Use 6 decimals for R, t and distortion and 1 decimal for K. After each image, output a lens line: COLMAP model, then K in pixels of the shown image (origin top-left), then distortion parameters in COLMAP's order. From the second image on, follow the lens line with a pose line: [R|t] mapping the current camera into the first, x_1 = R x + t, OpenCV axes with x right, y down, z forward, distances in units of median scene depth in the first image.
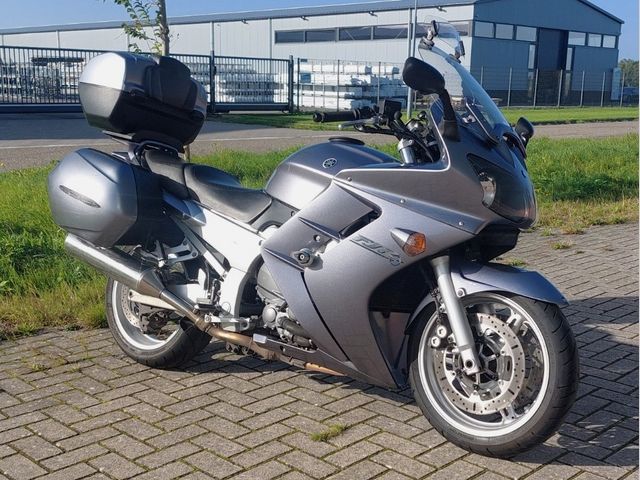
lens RADIAL K [[842.3, 0, 303.7], [0, 842.3, 240.2], [0, 0, 1]] dist [0.030239, 0.042654]
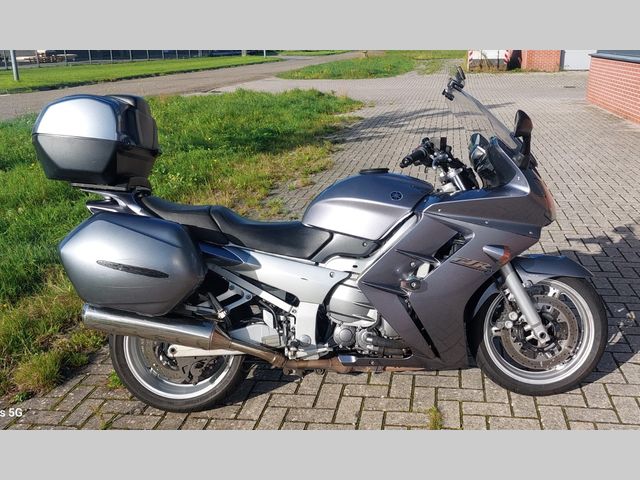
lens RADIAL K [[679.0, 0, 320.0], [0, 679.0, 240.0], [0, 0, 1]] dist [0.041665, -0.002752]
pose [[0.783938, -0.208430, 0.584806, -0.548211], [0.134686, 0.976623, 0.167530, -0.183576], [-0.606054, -0.052567, 0.793685, 0.304745]]
